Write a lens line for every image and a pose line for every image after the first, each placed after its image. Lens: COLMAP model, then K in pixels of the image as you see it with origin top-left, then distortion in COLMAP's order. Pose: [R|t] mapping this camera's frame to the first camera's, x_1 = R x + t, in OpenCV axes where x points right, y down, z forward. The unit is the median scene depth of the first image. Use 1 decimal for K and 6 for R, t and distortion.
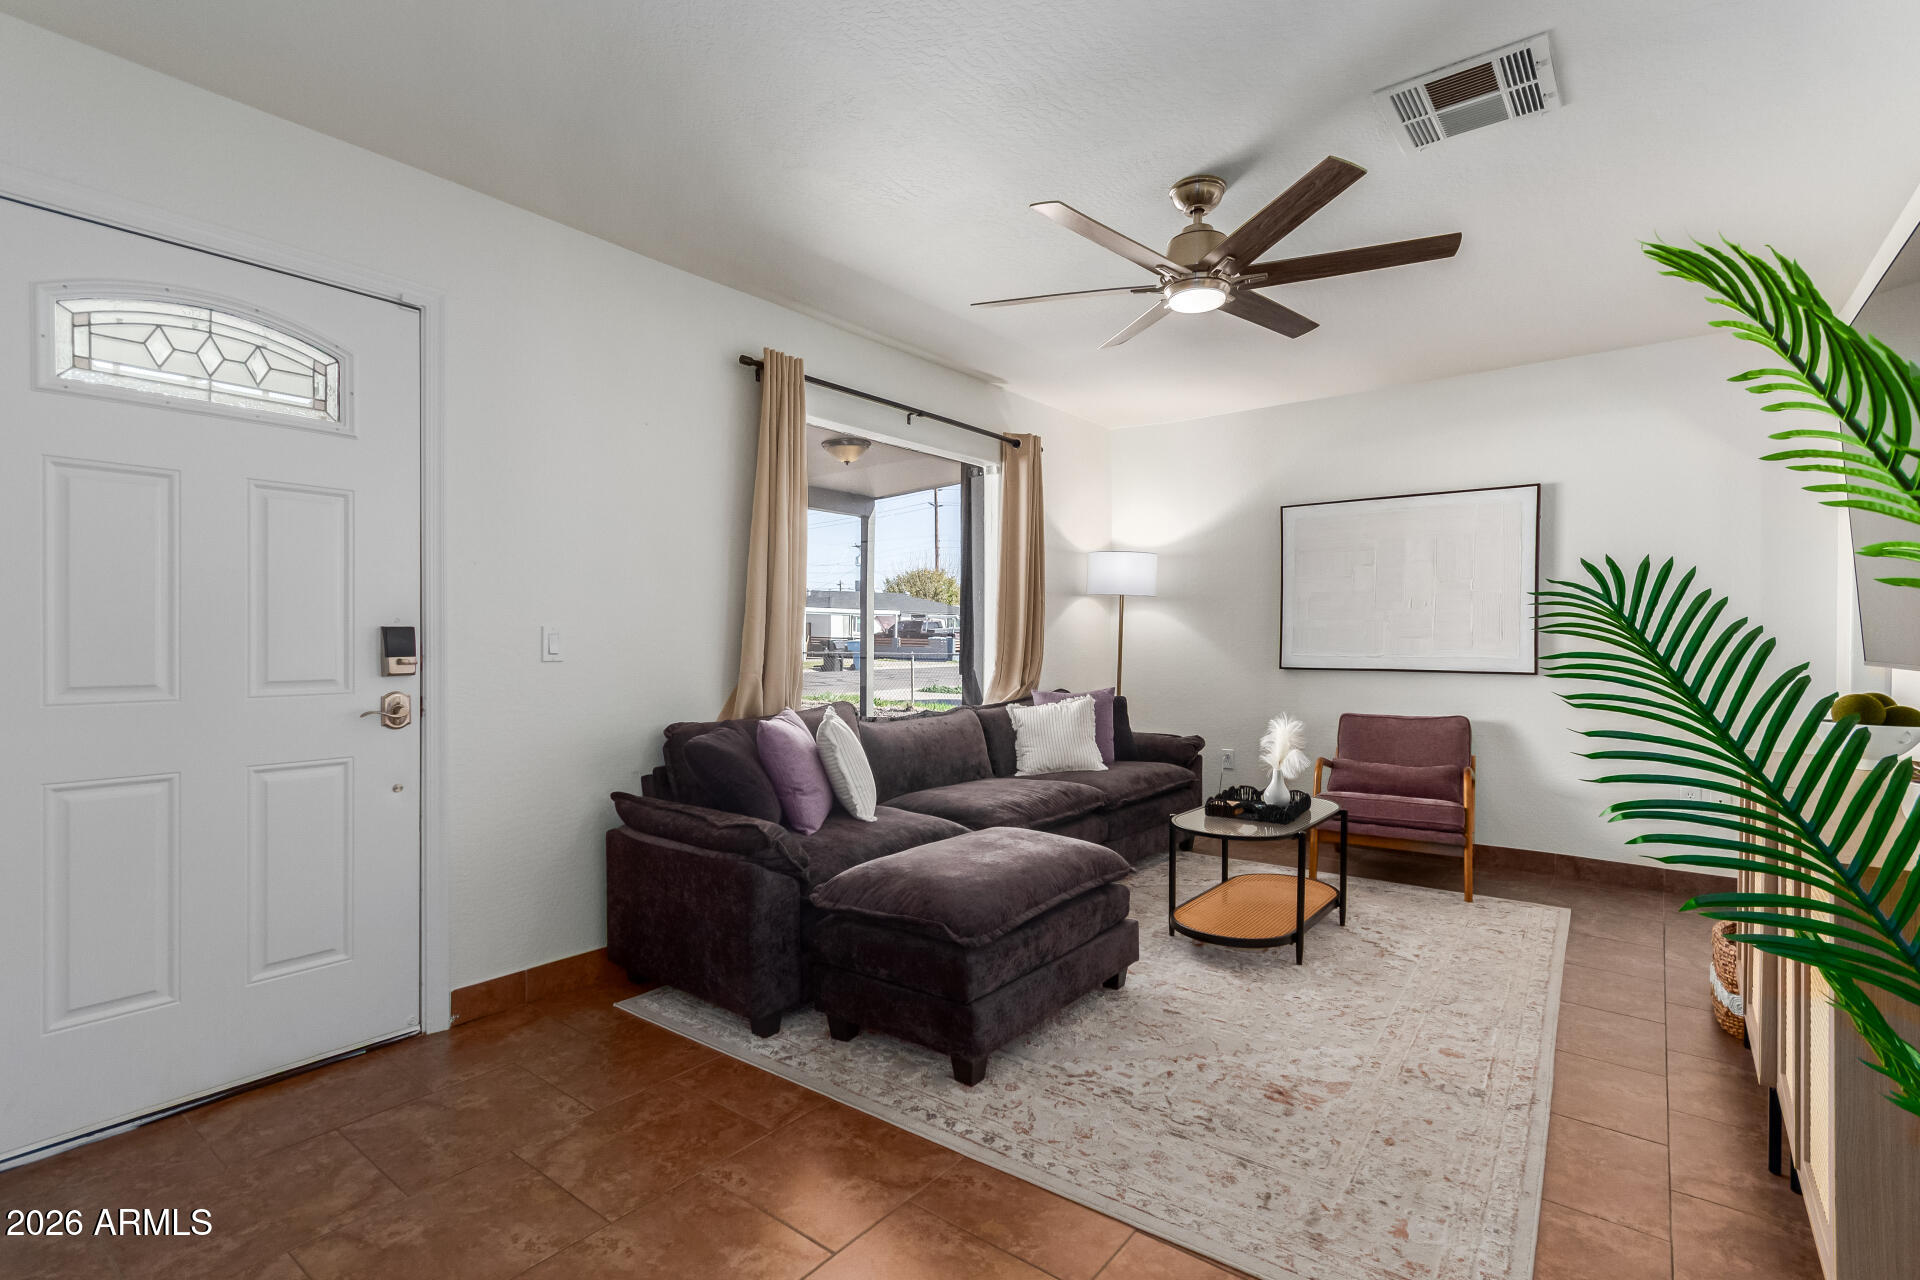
lens RADIAL K [[887.7, 0, 960.0], [0, 887.7, 640.0], [0, 0, 1]] dist [0.002870, 0.000427]
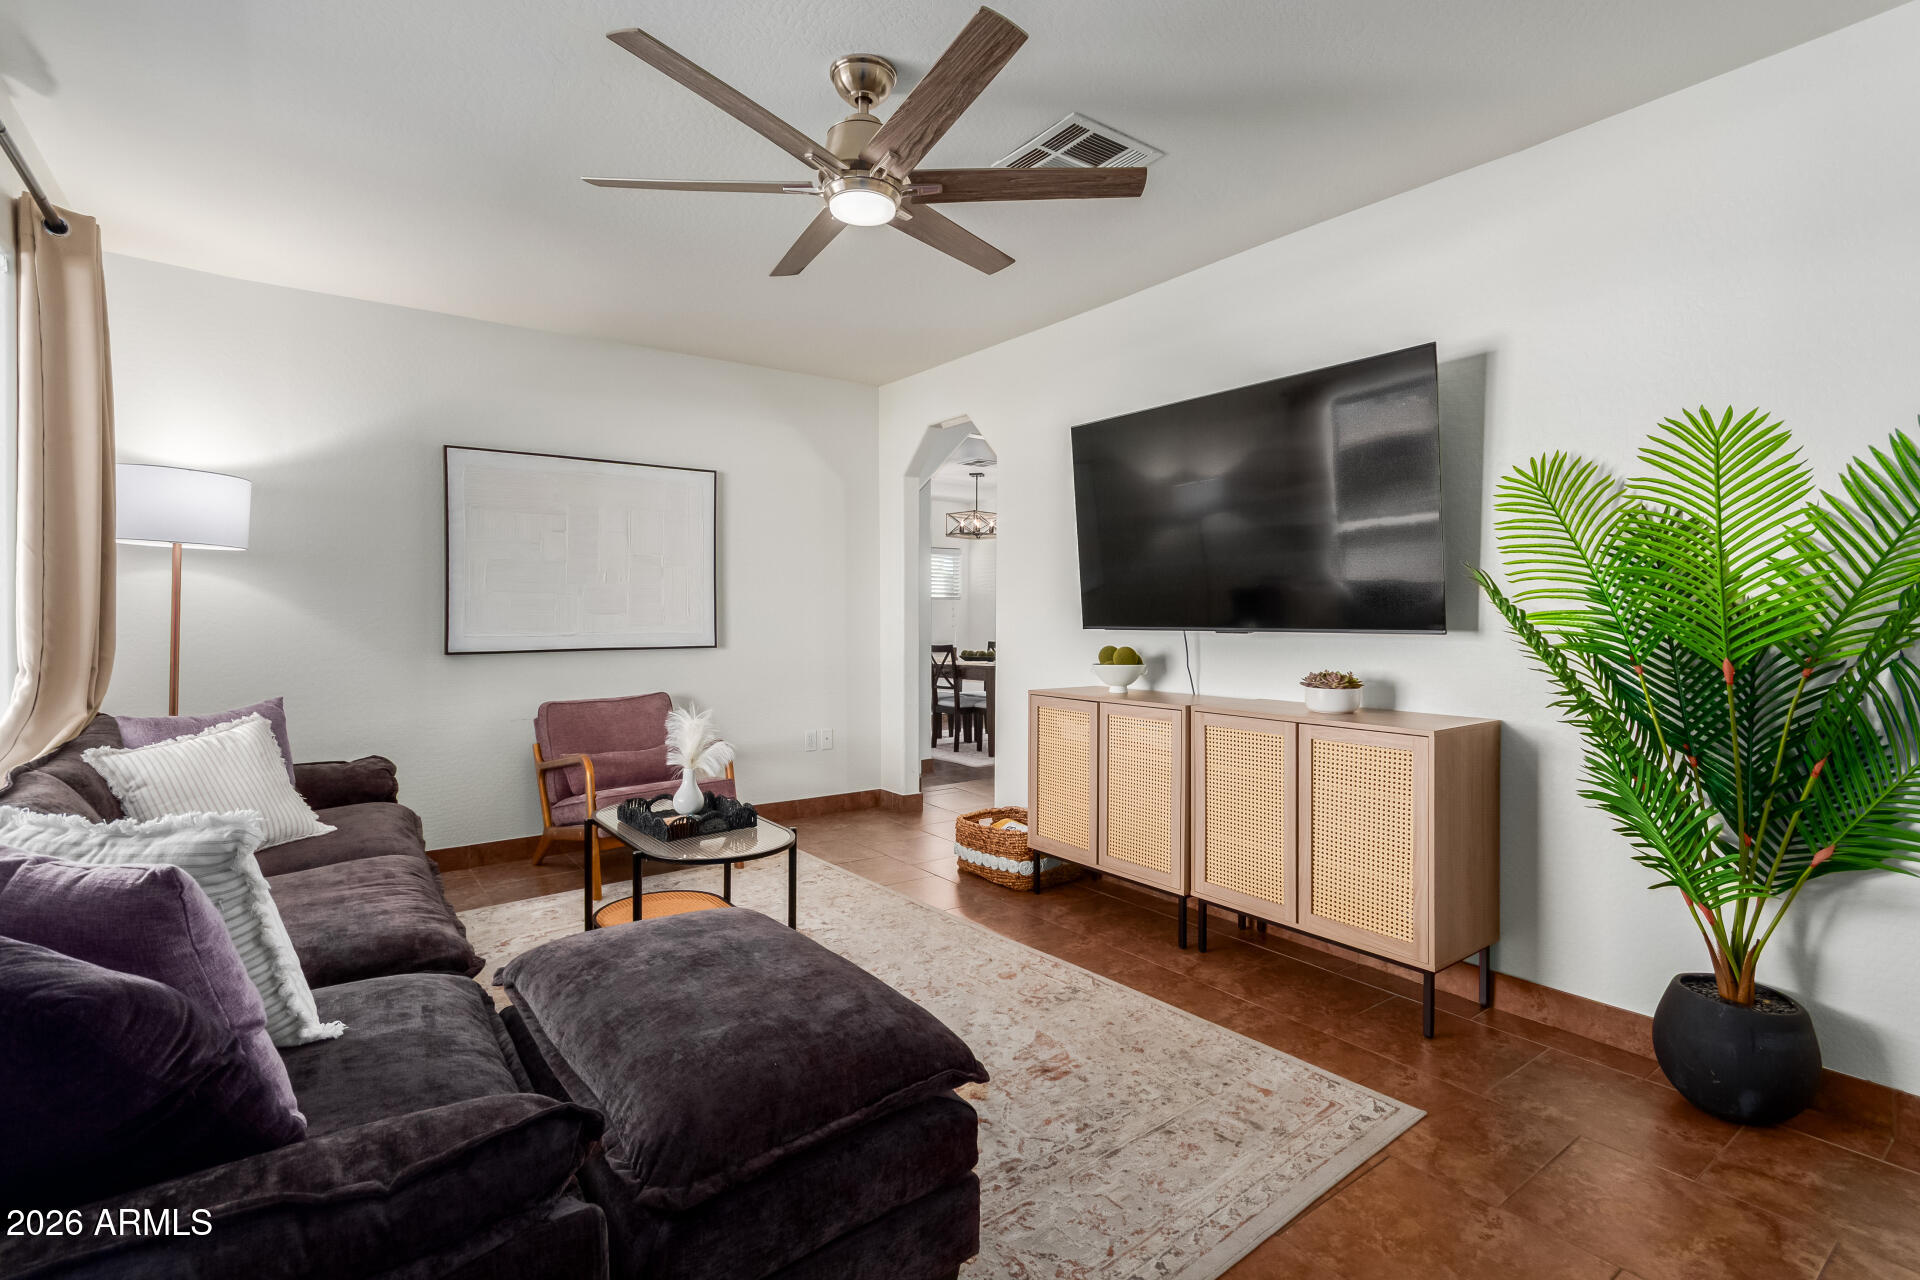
lens RADIAL K [[890.4, 0, 937.2], [0, 890.4, 657.0], [0, 0, 1]] dist [-0.014513, -0.000080]
pose [[0.277466, -0.049442, 0.959462, -0.536358], [0.008075, 0.998760, 0.049132, -0.002637], [-0.960701, -0.005885, 0.277521, 0.749726]]
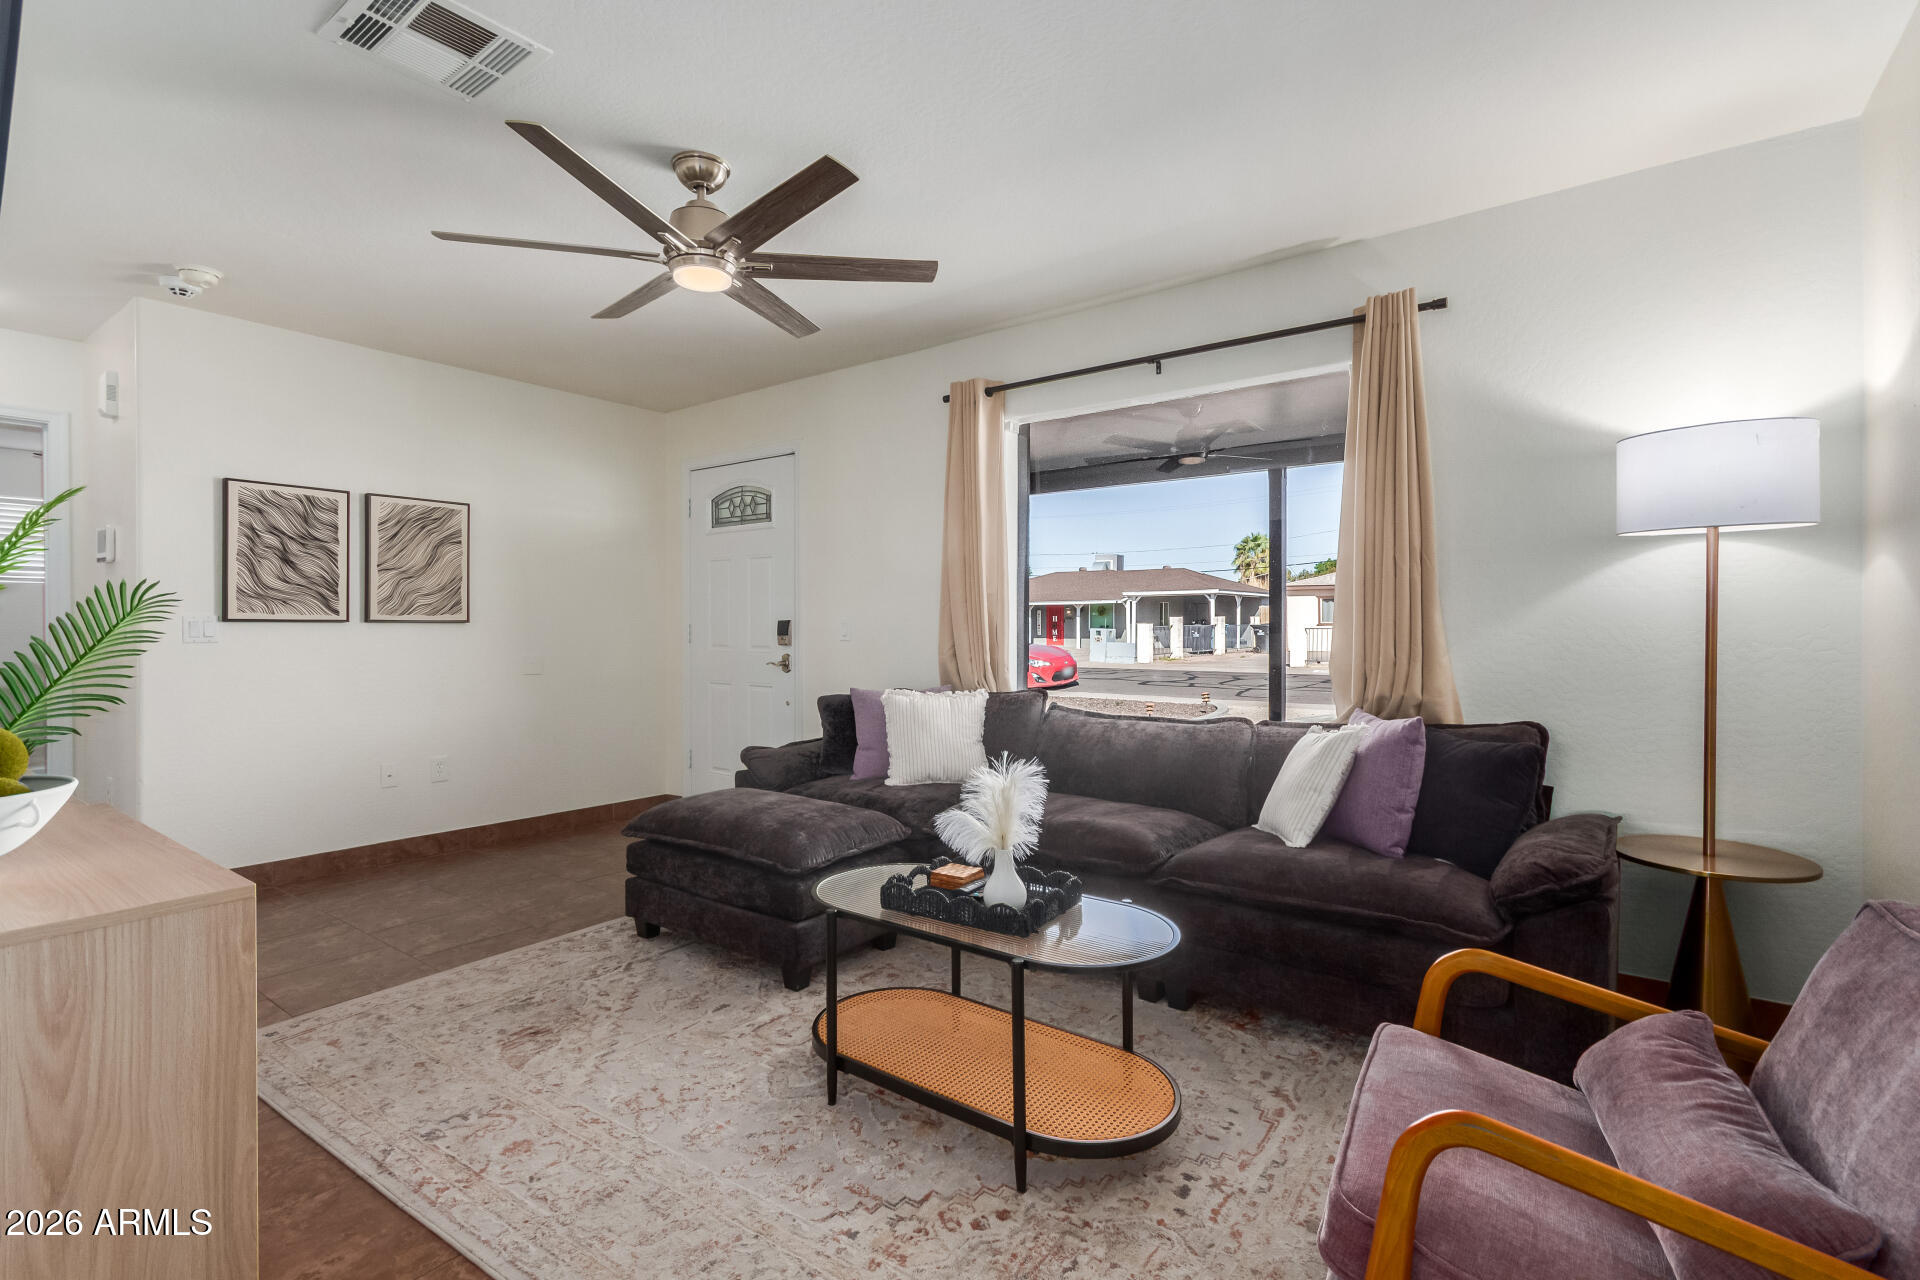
lens RADIAL K [[878.5, 0, 957.8], [0, 878.5, 623.5], [0, 0, 1]] dist [0.001577, 0.000428]
pose [[0.026165, -0.003874, -0.999650, 1.310462], [-0.005607, 0.999976, -0.004022, -0.001649], [0.999642, 0.005710, 0.026143, 1.330377]]
